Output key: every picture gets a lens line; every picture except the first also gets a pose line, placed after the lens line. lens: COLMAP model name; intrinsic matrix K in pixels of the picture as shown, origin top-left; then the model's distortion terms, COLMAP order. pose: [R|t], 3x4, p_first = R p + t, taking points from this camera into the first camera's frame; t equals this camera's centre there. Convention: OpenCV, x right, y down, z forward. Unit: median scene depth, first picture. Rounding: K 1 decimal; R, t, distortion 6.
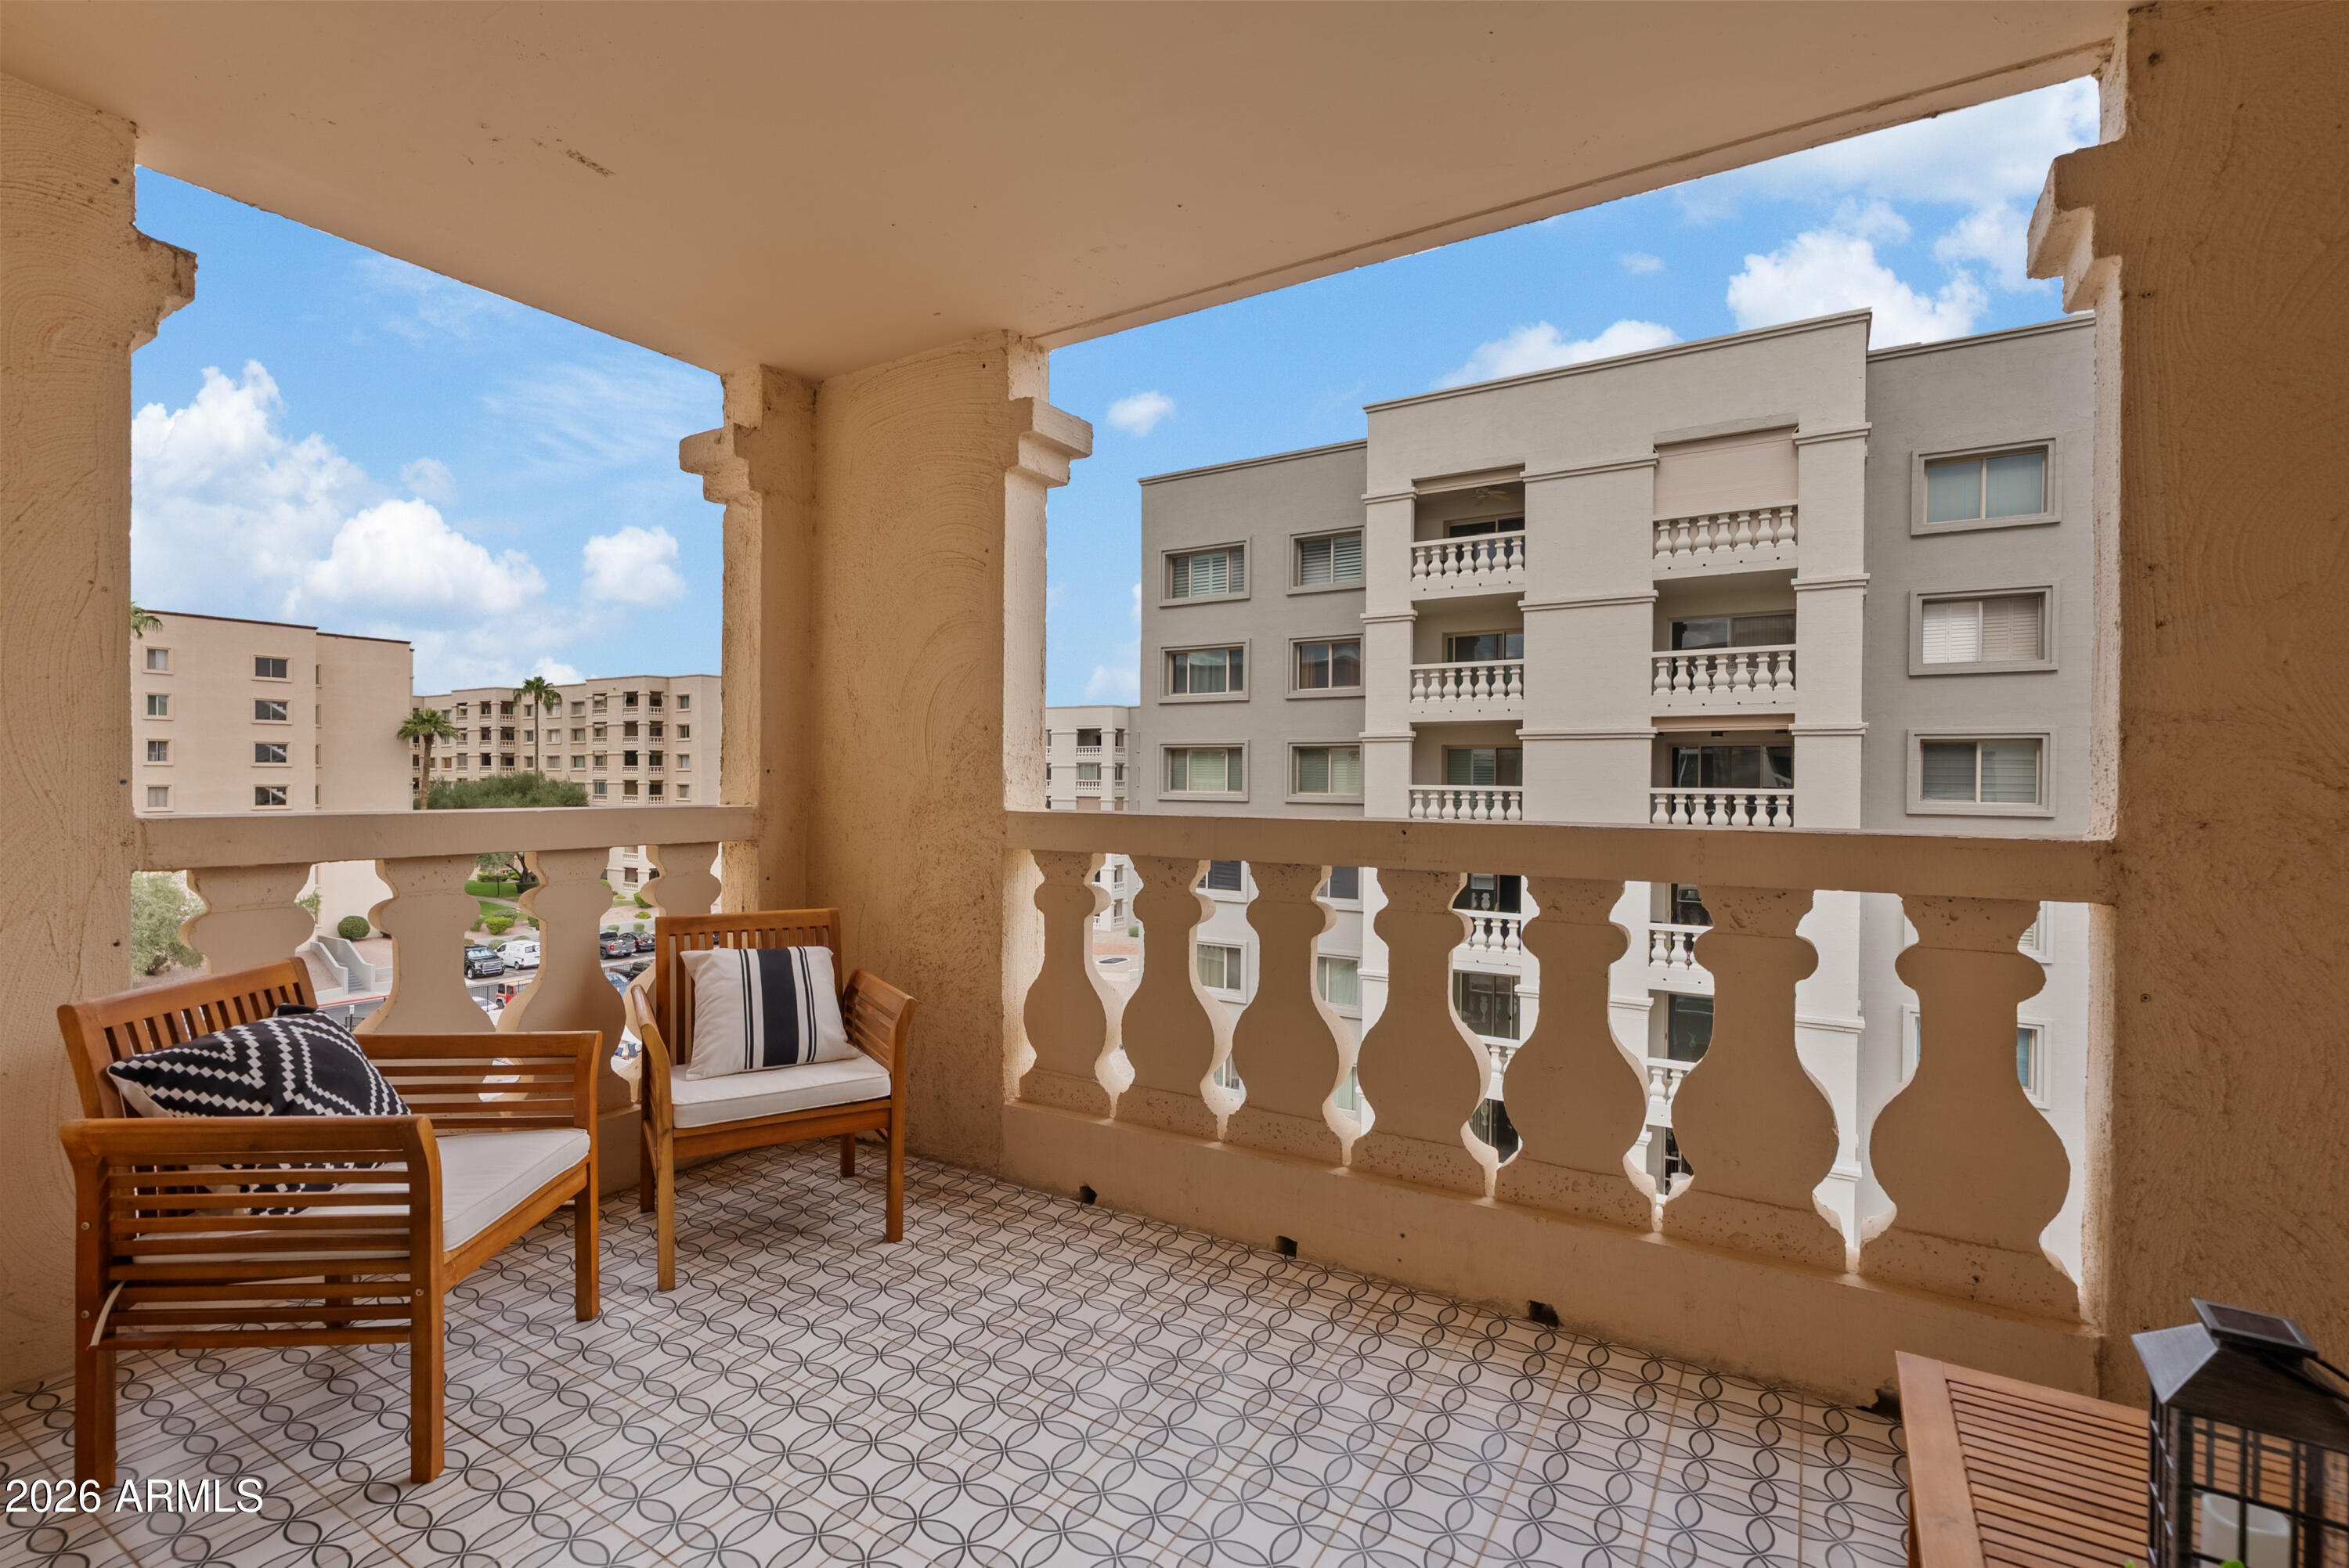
lens RADIAL K [[1072.2, 0, 1178.1], [0, 1072.2, 787.4], [0, 0, 1]] dist [-0.004556, 0.002568]
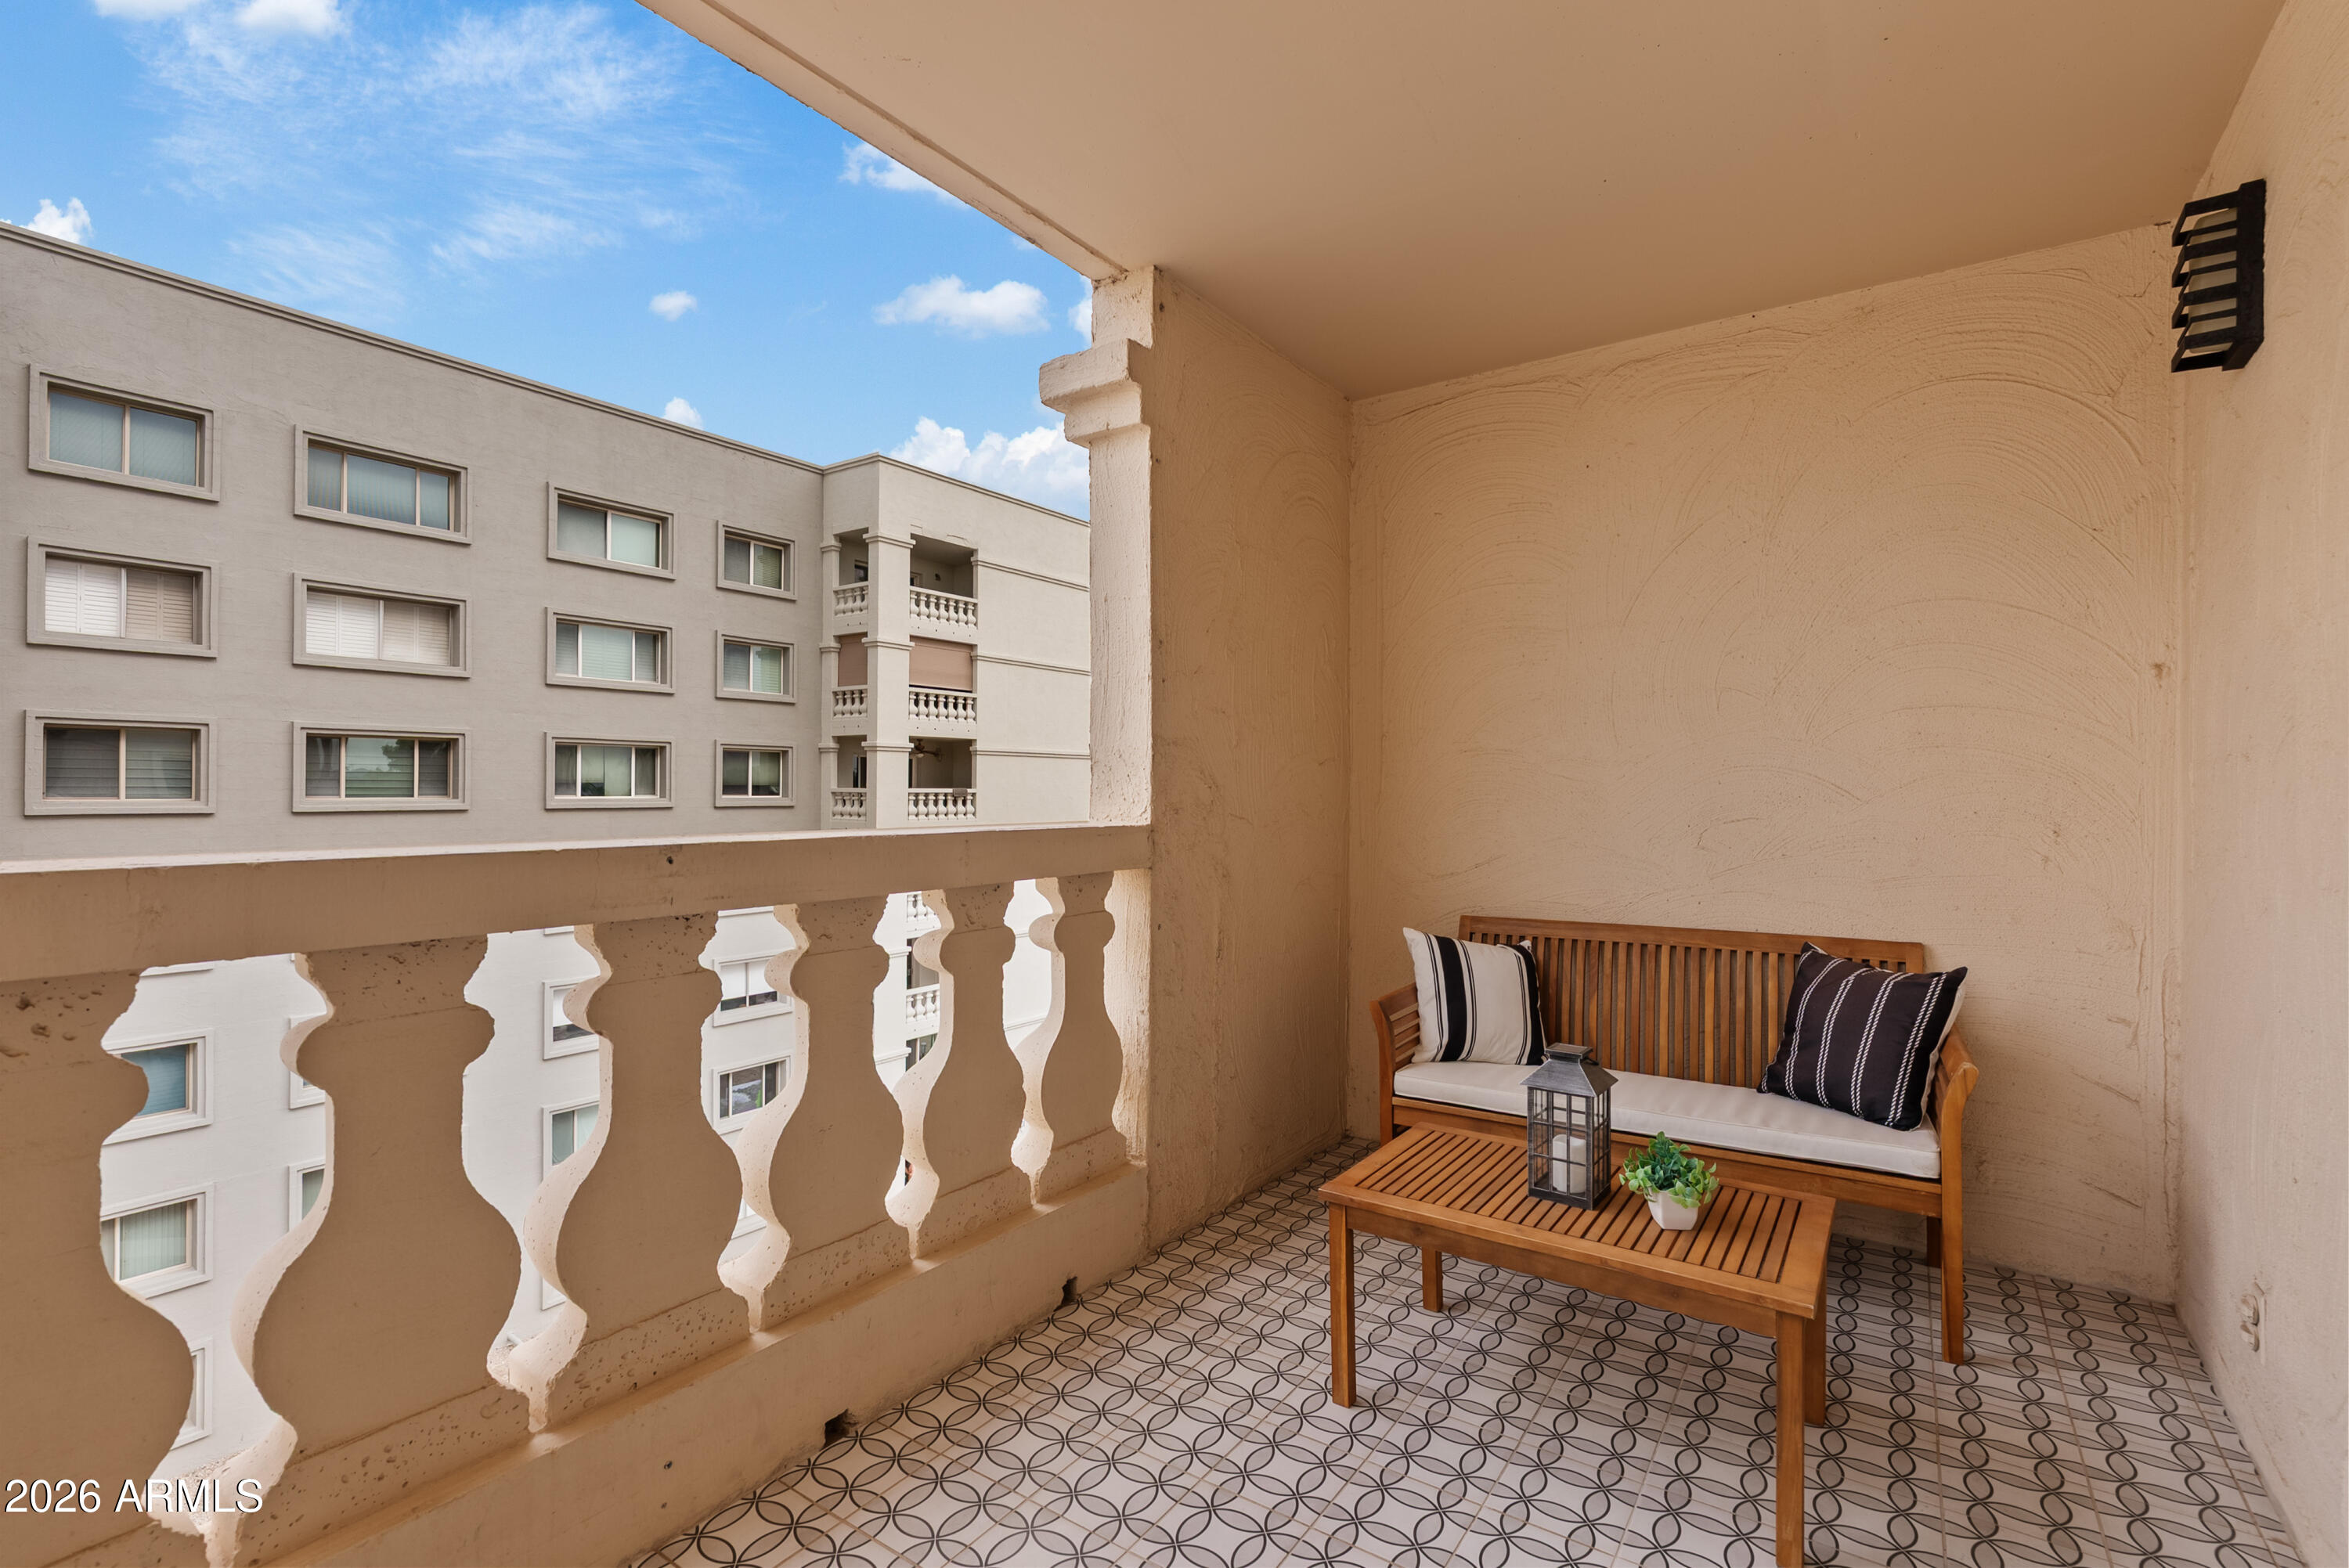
lens RADIAL K [[1072.2, 0, 1161.1], [0, 1072.2, 787.0], [0, 0, 1]] dist [-0.004556, 0.002568]
pose [[0.056069, -0.006578, 0.998405, -0.262175], [0.000715, 0.999978, 0.006549, -0.004748], [-0.998427, 0.000347, 0.056072, 0.394437]]
